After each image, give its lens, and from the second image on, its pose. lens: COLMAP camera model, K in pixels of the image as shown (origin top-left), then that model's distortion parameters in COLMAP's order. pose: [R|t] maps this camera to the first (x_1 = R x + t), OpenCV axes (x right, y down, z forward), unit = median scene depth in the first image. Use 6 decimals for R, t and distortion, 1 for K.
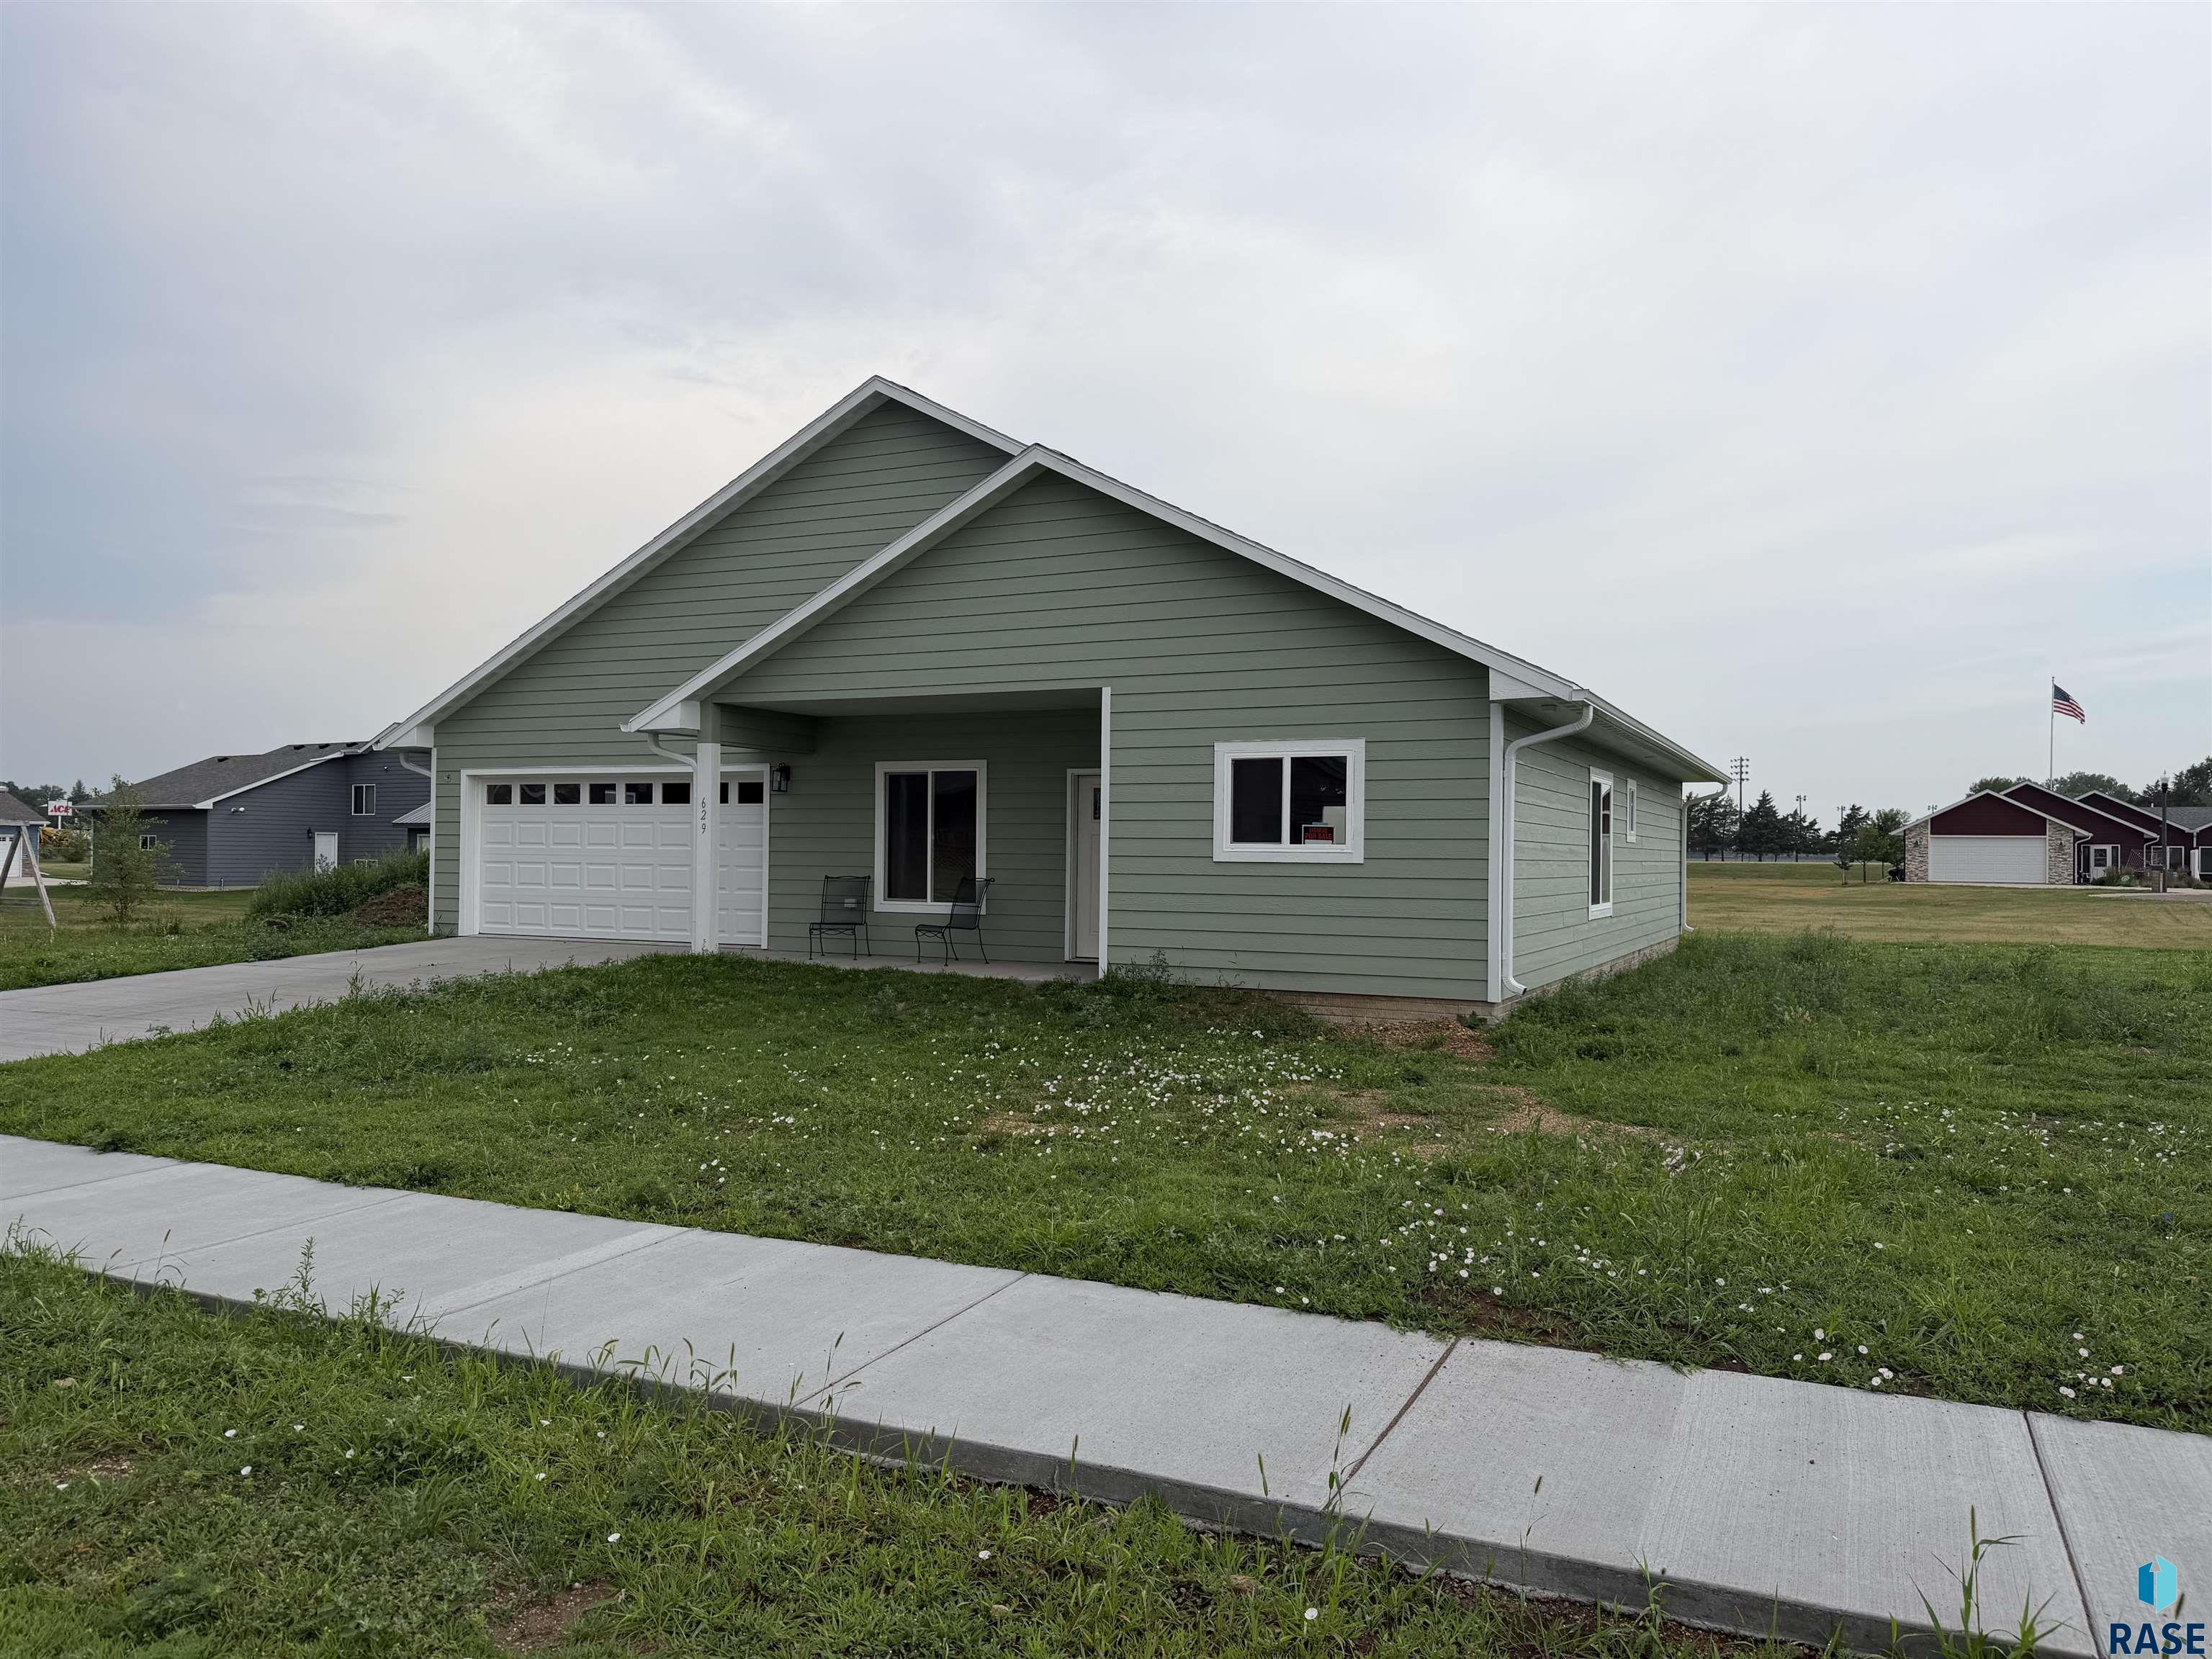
lens RADIAL K [[1586.9, 0, 1105.7], [0, 1586.9, 832.5], [0, 0, 1]] dist [0.005779, -0.000051]
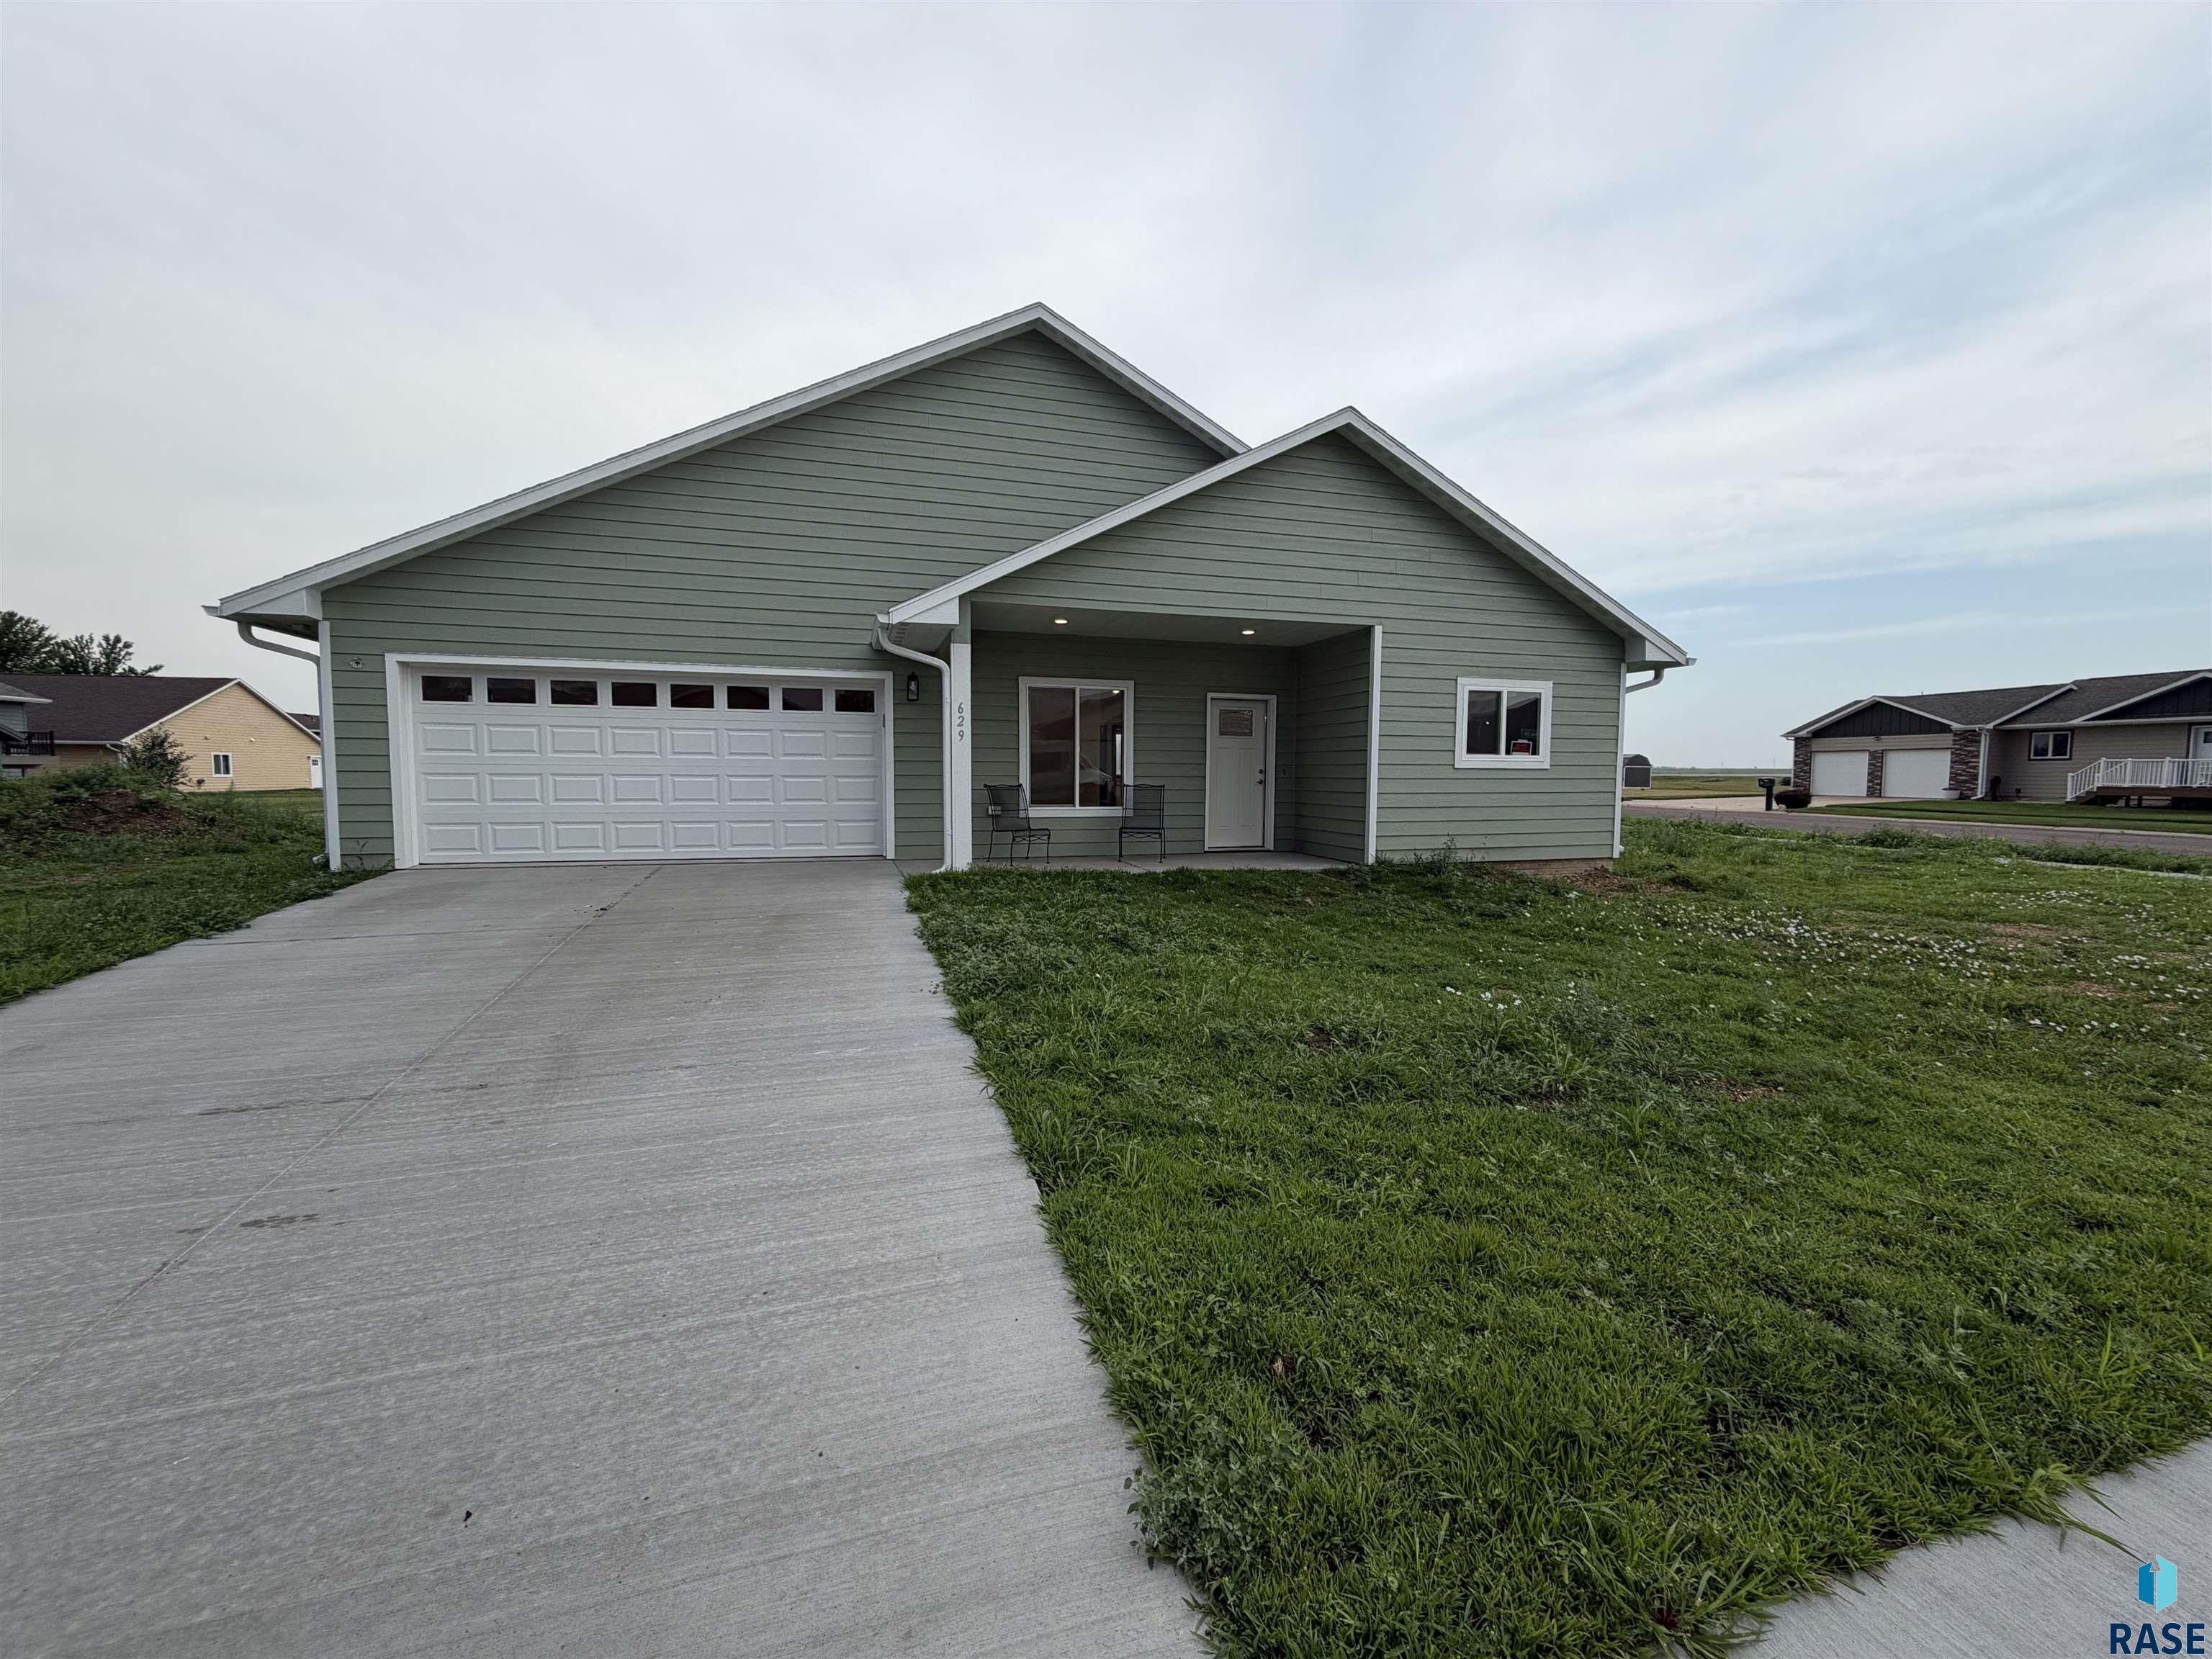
lens RADIAL K [[879.8, 0, 1110.8], [0, 879.8, 829.7], [0, 0, 1]] dist [0.001989, -0.000380]
pose [[0.736806, -0.045235, 0.674589, -0.618716], [-0.006285, 0.997258, 0.073735, 0.016365], [-0.676075, -0.058568, 0.734502, 0.632582]]
